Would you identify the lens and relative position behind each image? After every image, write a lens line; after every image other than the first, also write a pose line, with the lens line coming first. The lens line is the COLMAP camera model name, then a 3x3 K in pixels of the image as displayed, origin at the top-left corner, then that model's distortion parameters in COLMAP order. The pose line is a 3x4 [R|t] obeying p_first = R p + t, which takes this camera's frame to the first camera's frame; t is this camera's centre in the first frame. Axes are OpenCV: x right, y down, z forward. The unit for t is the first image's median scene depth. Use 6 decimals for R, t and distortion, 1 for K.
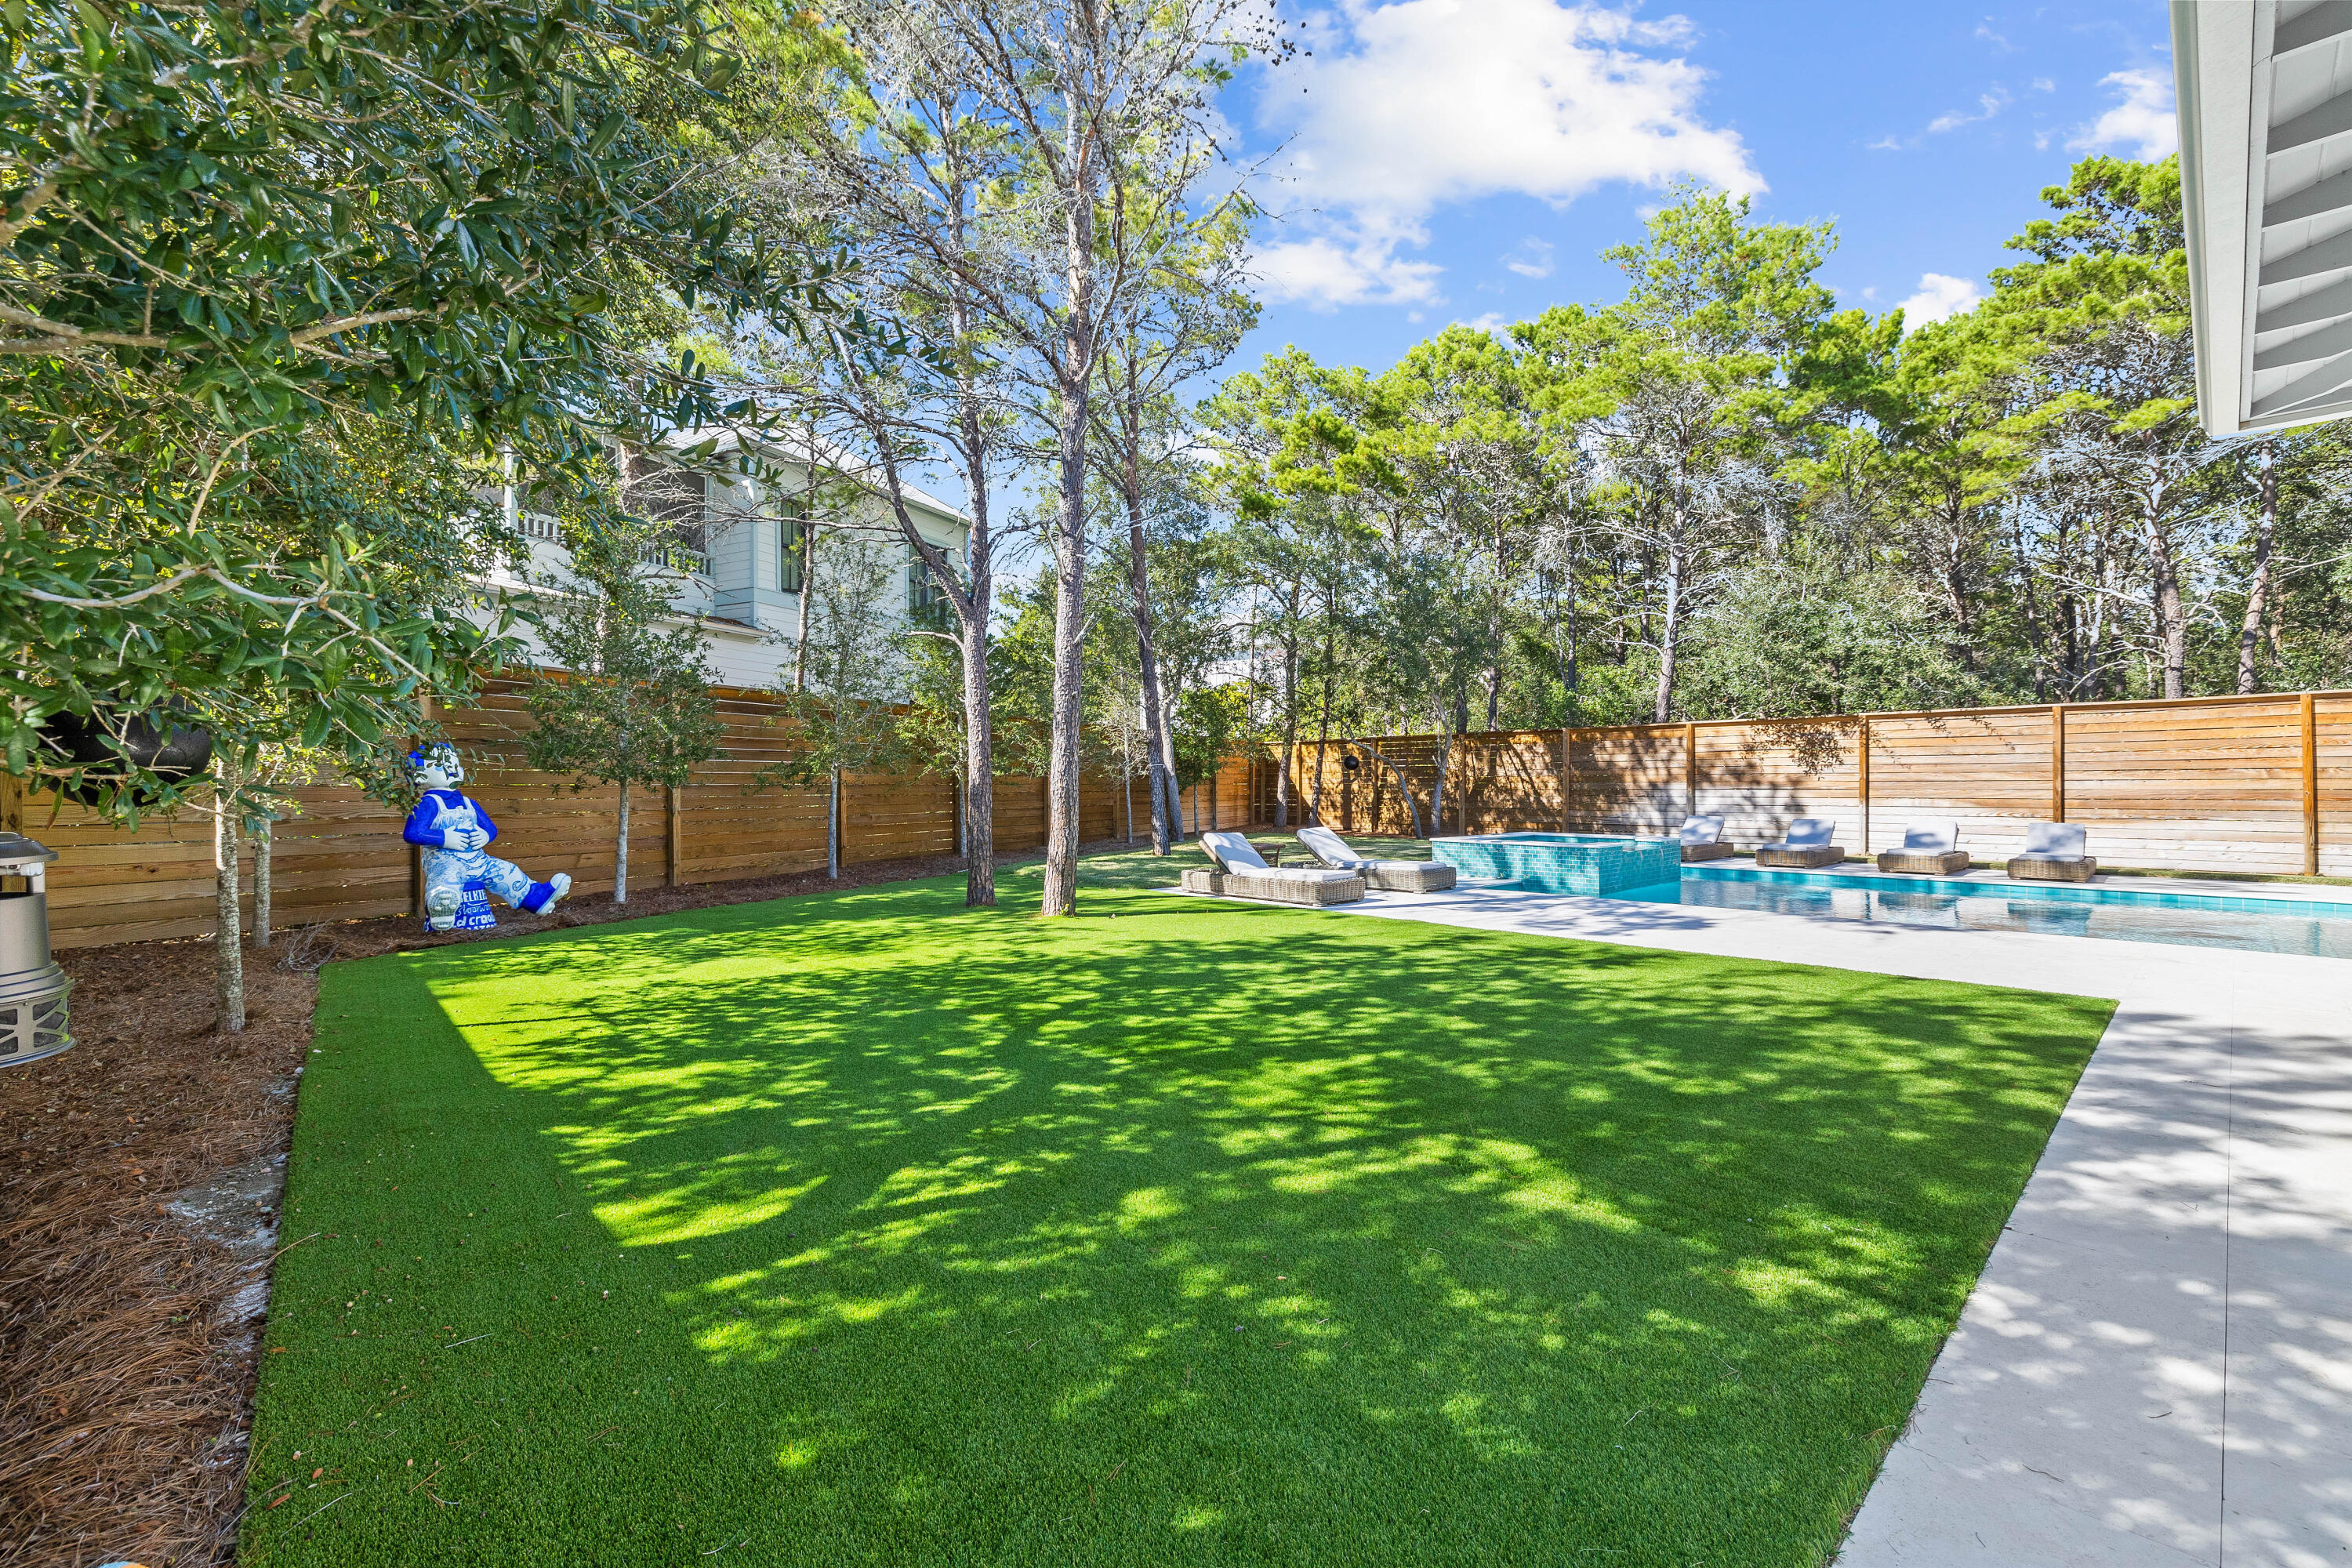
lens RADIAL K [[982.7, 0, 1177.0], [0, 982.7, 799.3], [0, 0, 1]] dist [0.002267, 0.000687]
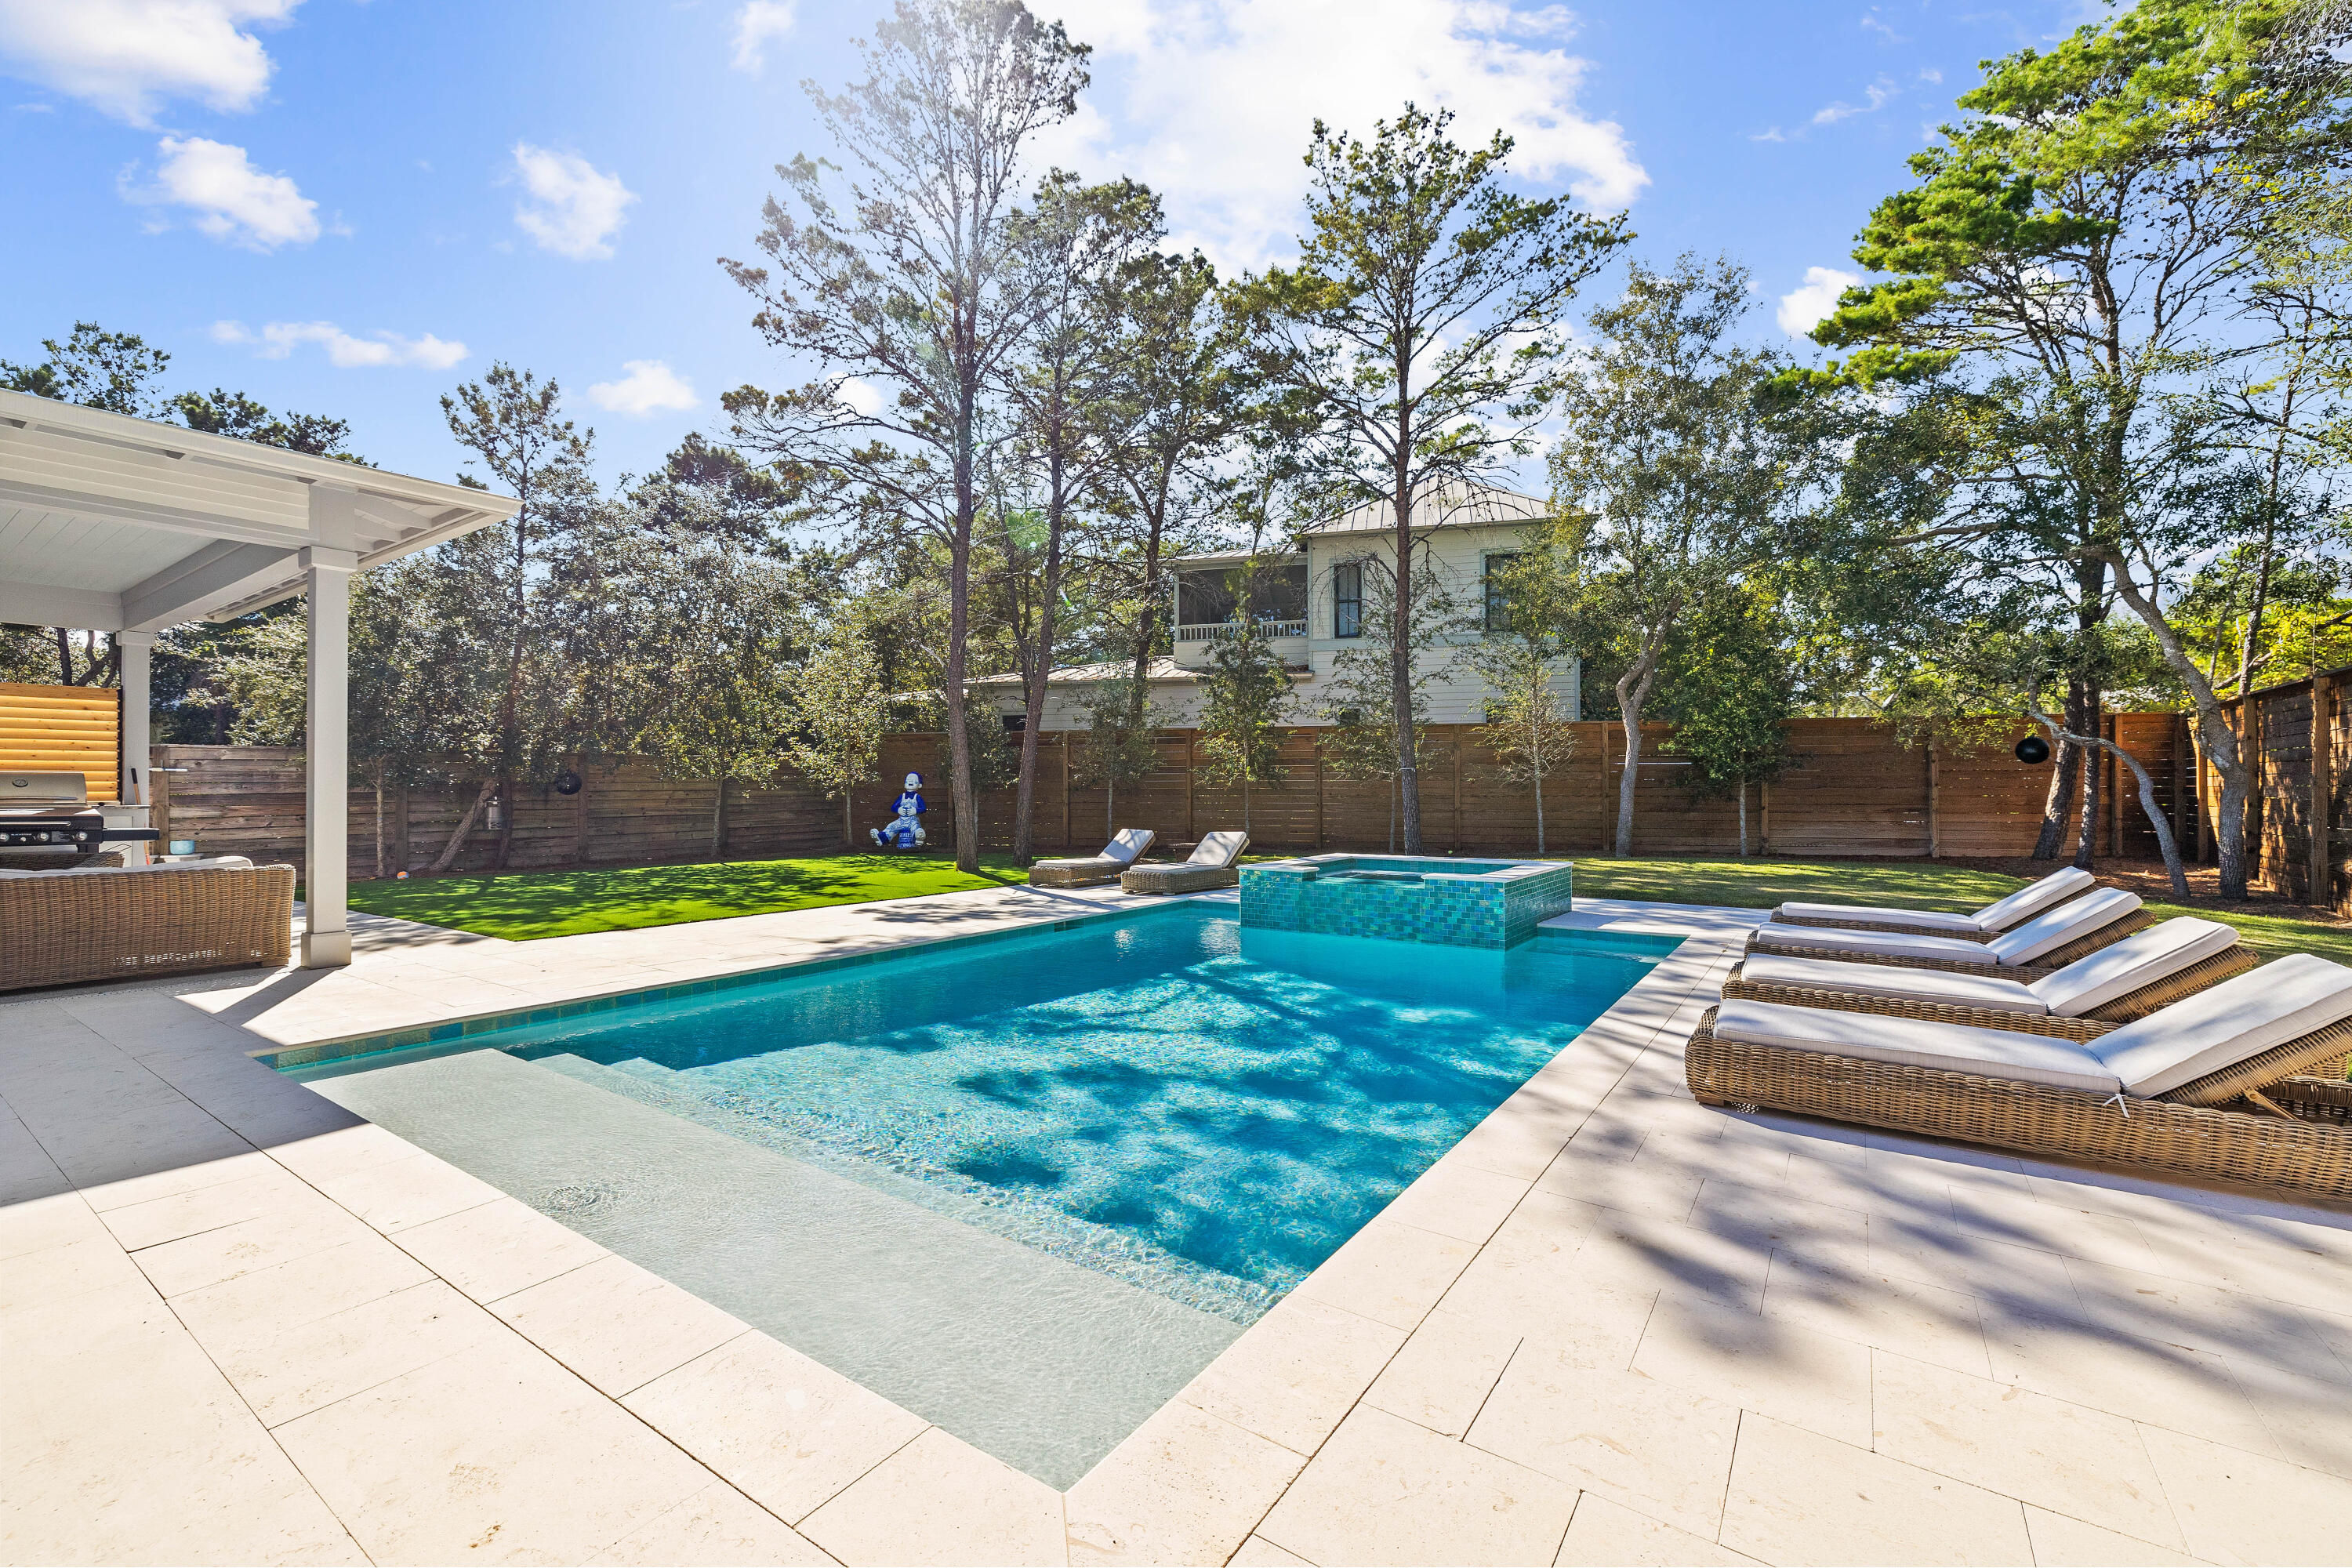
lens RADIAL K [[982.7, 0, 1173.3], [0, 982.7, 792.1], [0, 0, 1]] dist [0.002267, 0.000687]
pose [[0.211966, 0.007038, -0.977252, 0.823774], [-0.007708, 0.999955, 0.005530, -0.011976], [0.977247, 0.006361, 0.212011, 0.519592]]
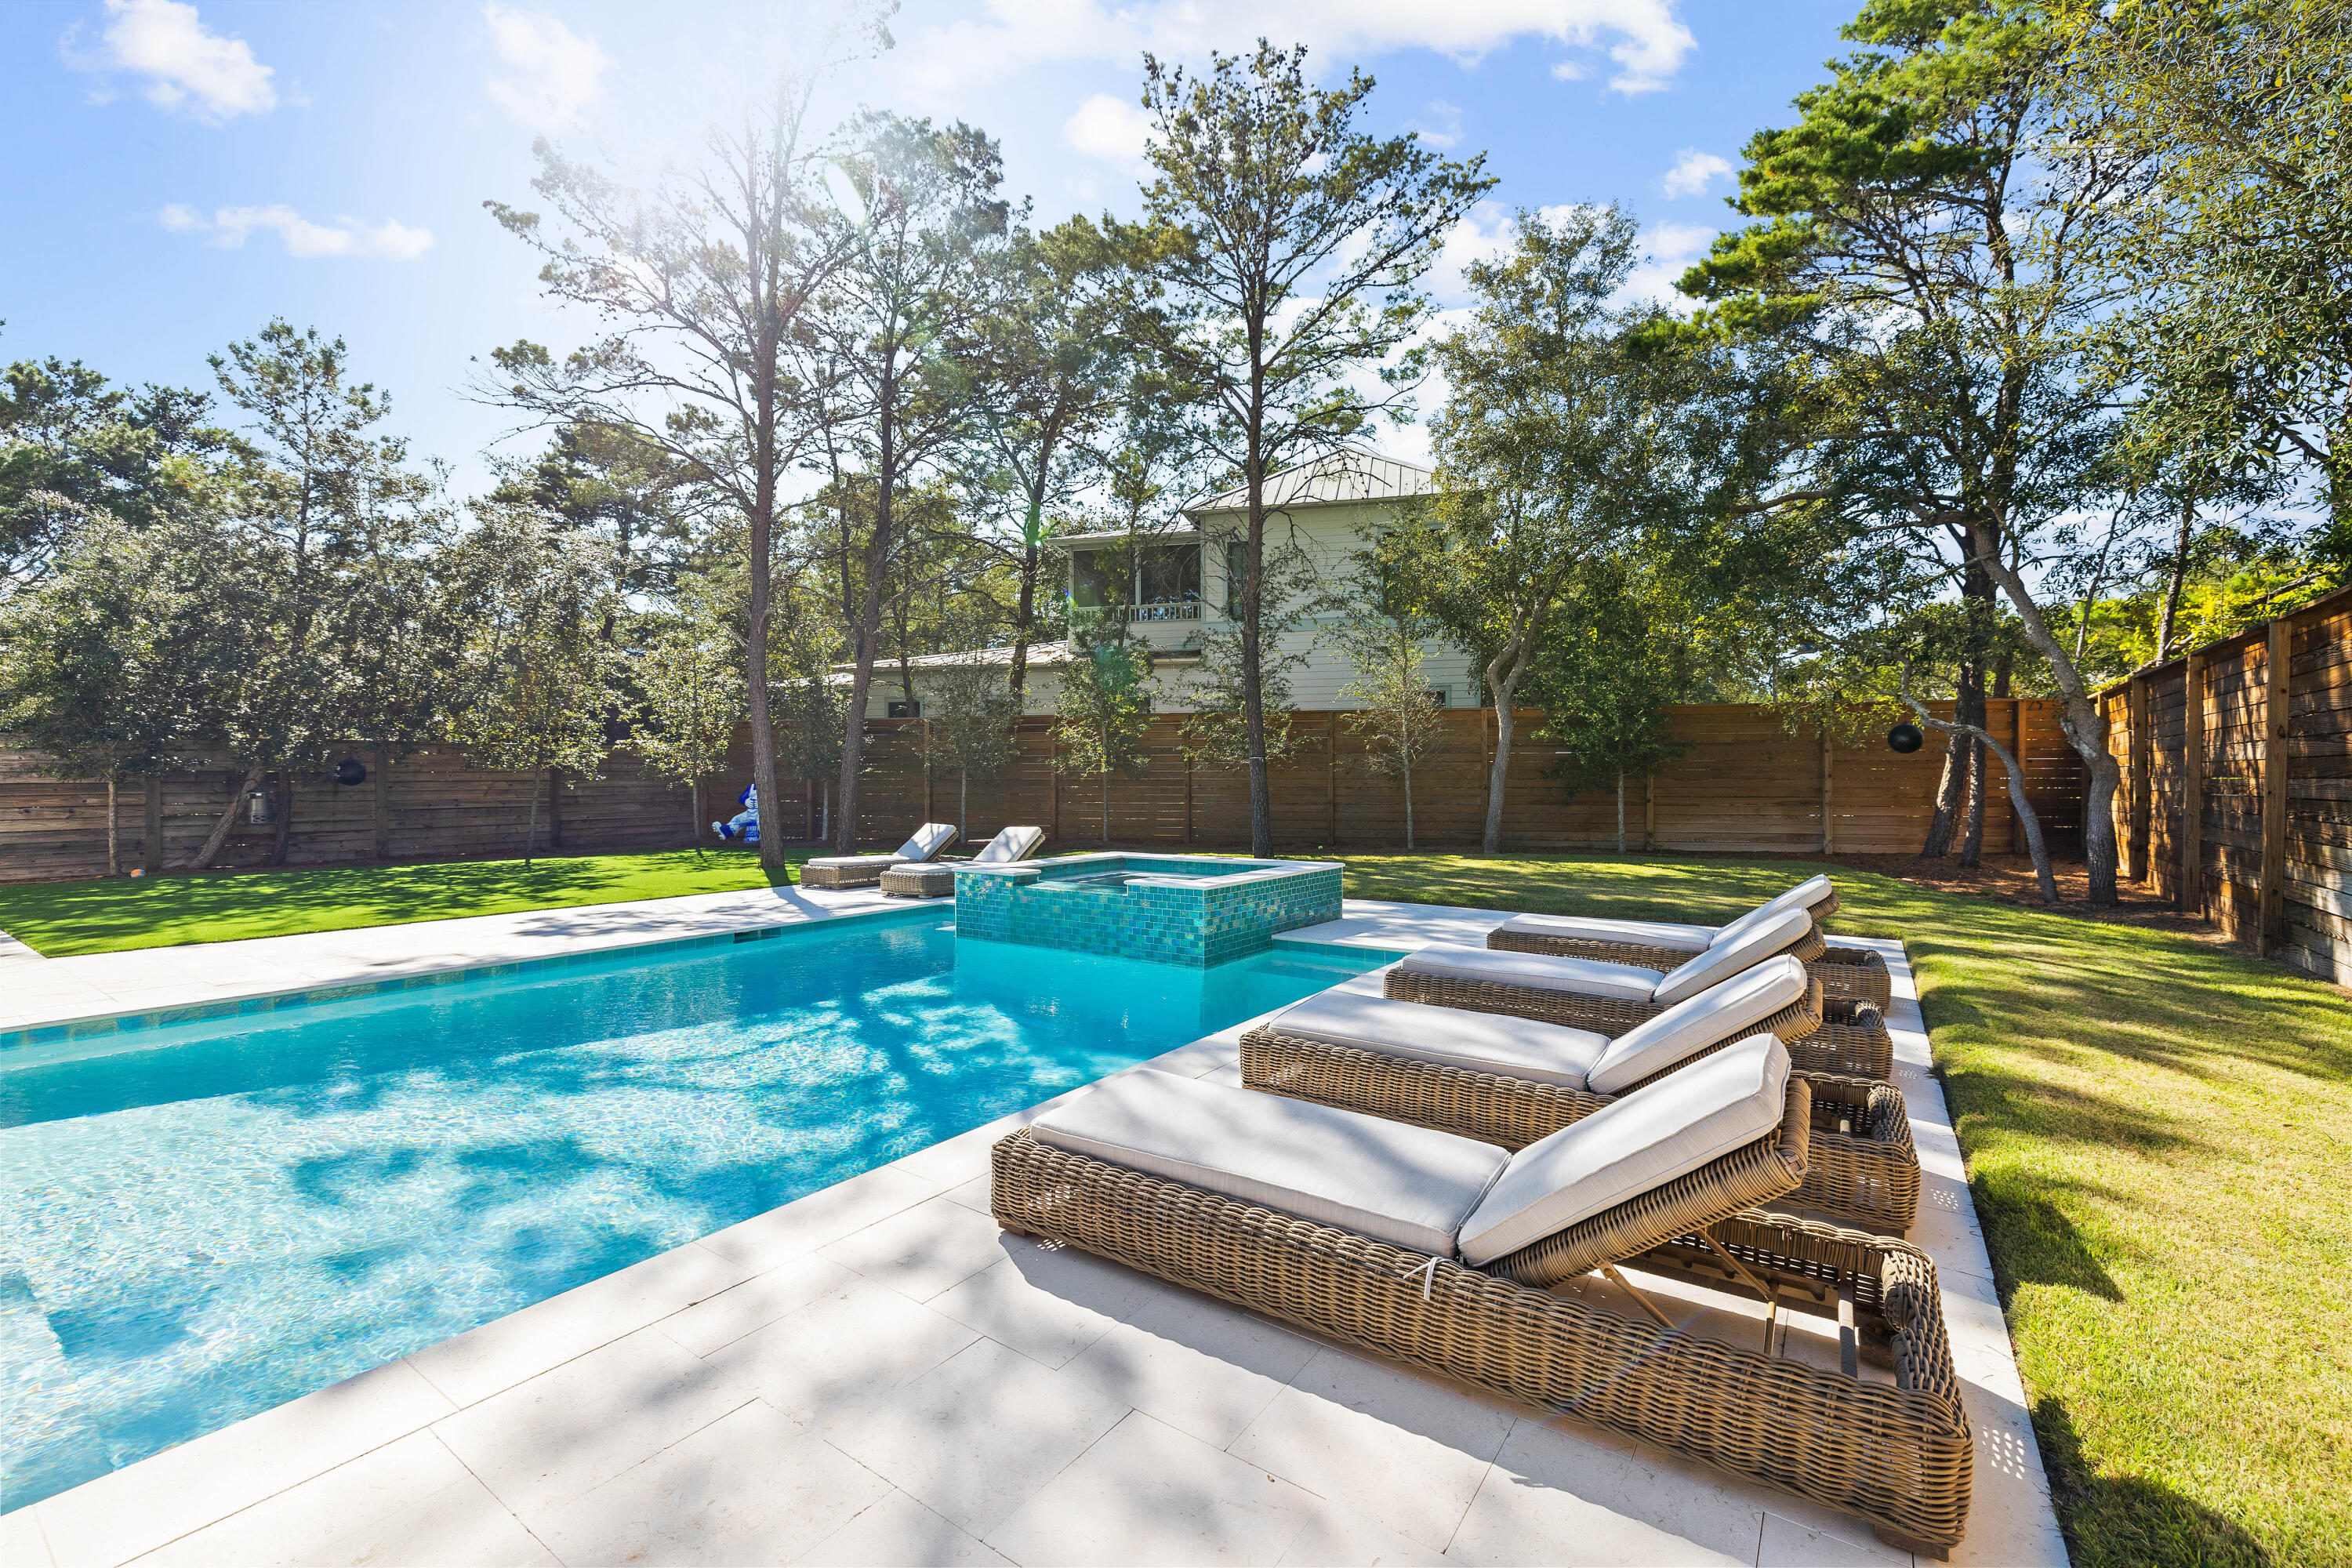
lens RADIAL K [[982.7, 0, 1181.8], [0, 982.7, 779.3], [0, 0, 1]] dist [0.002267, 0.000687]
pose [[0.209526, 0.004673, -0.977792, 0.788095], [-0.009126, 0.999954, 0.002823, -0.014490], [0.977761, 0.008332, 0.209559, 0.686096]]
